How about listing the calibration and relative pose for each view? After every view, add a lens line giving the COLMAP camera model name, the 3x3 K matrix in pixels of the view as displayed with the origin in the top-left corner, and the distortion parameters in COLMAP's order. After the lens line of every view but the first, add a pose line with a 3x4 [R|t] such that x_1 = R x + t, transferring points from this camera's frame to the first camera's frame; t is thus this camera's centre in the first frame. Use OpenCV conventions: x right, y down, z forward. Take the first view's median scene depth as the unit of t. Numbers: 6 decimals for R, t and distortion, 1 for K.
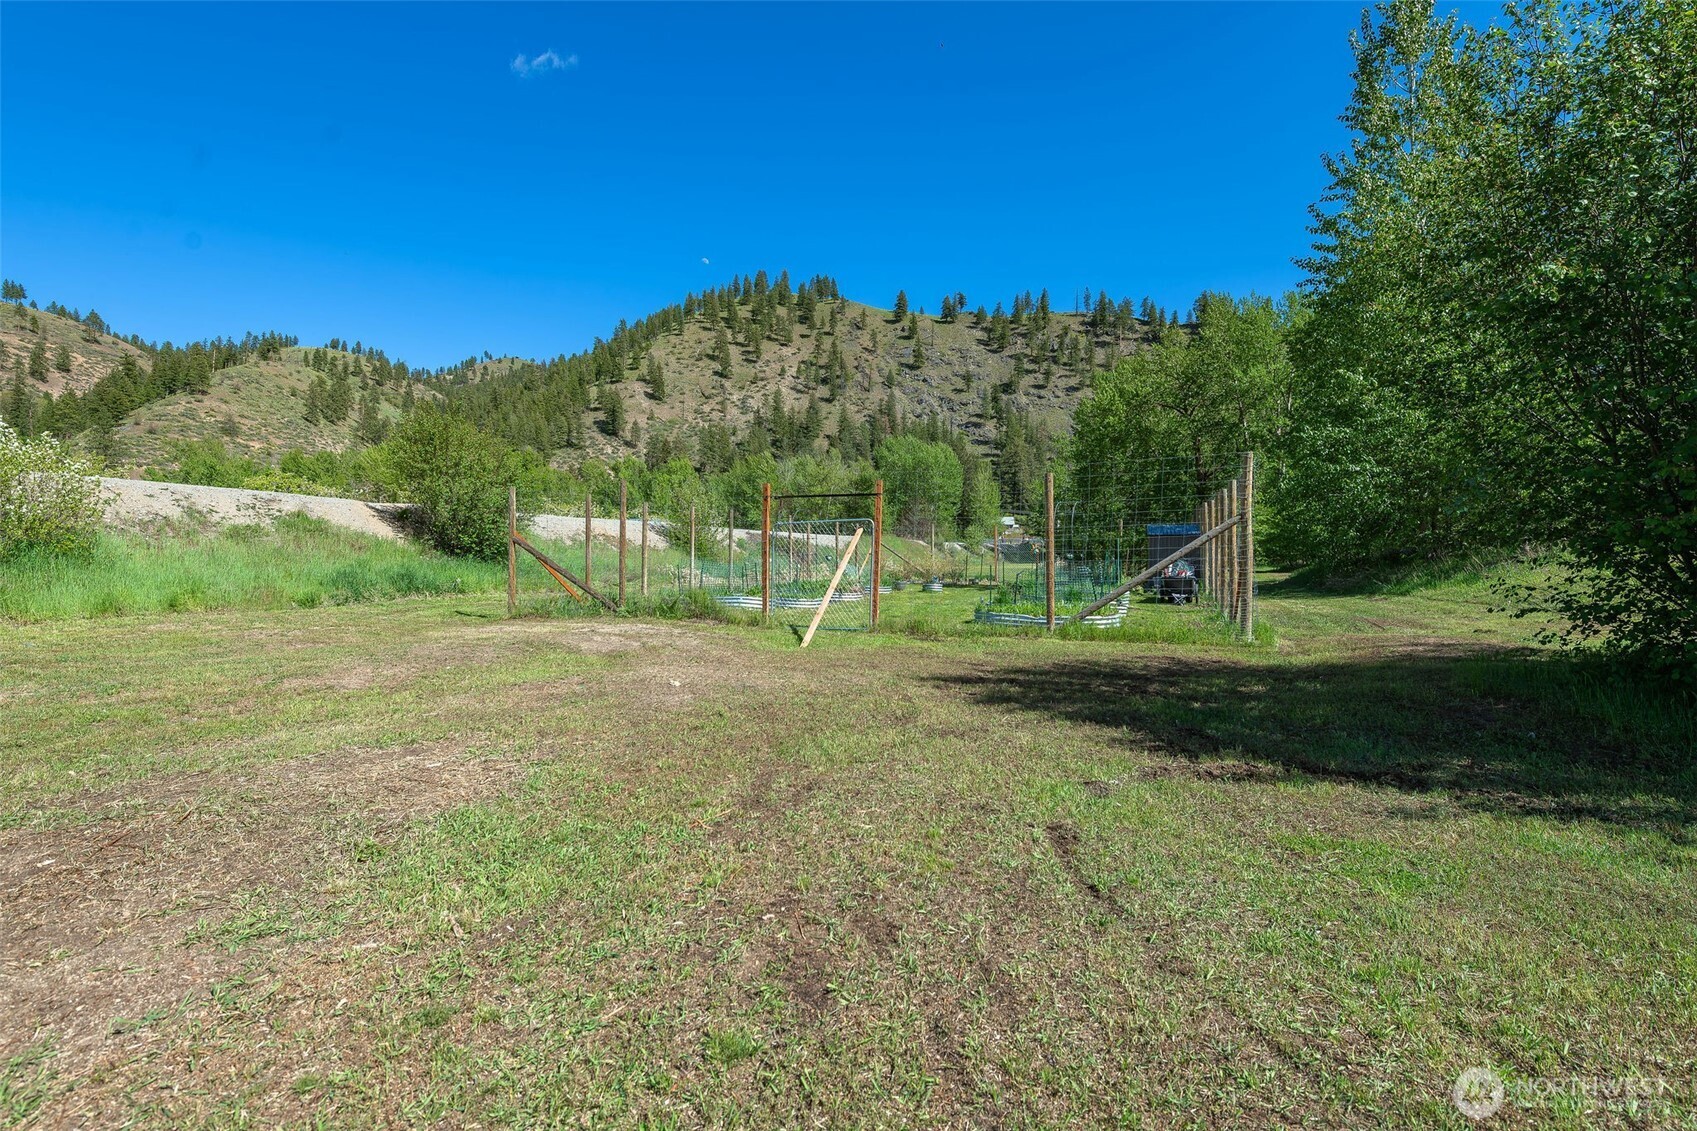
lens RADIAL K [[716.8, 0, 844.1], [0, 716.8, 567.7], [0, 0, 1]] dist [0.008336, -0.000528]
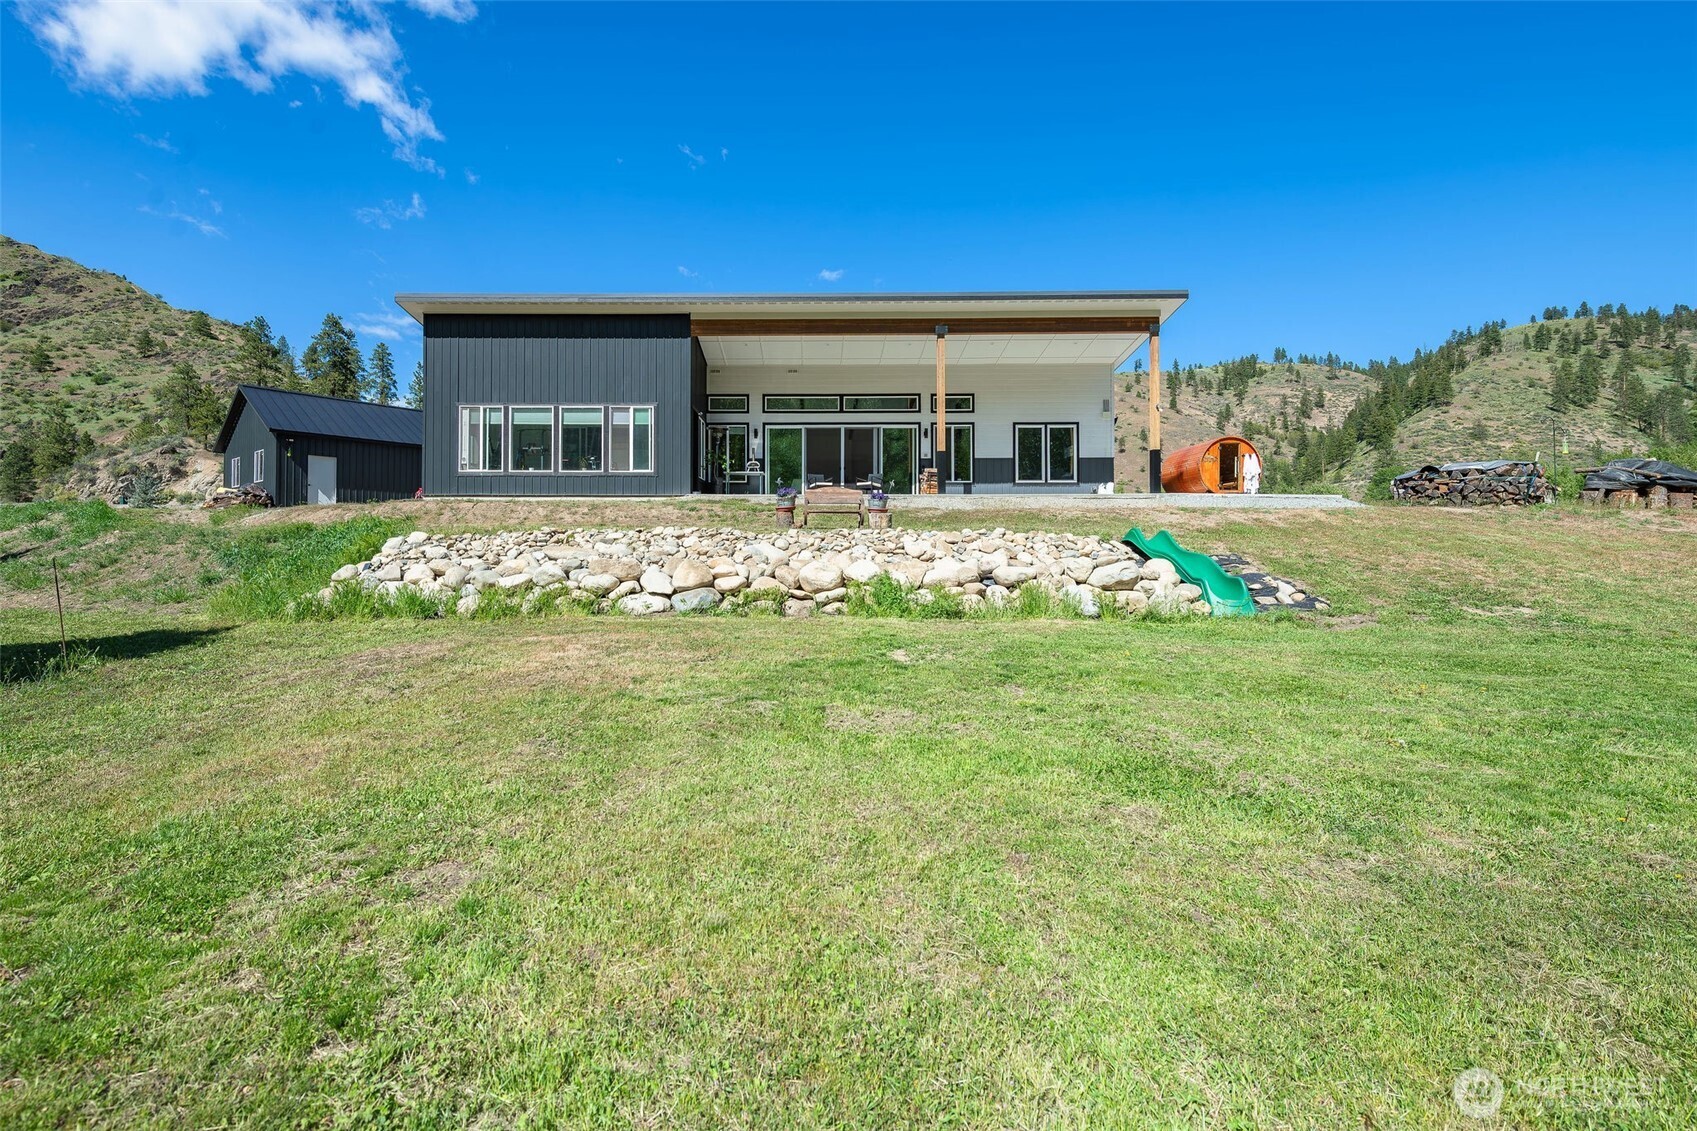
lens RADIAL K [[716.8, 0, 843.7], [0, 716.8, 558.7], [0, 0, 1]] dist [0.008336, -0.000528]
pose [[0.197345, 0.006499, -0.980313, 0.018370], [-0.008290, 0.999953, 0.004961, -0.000524], [0.980299, 0.007148, 0.197389, -0.106223]]
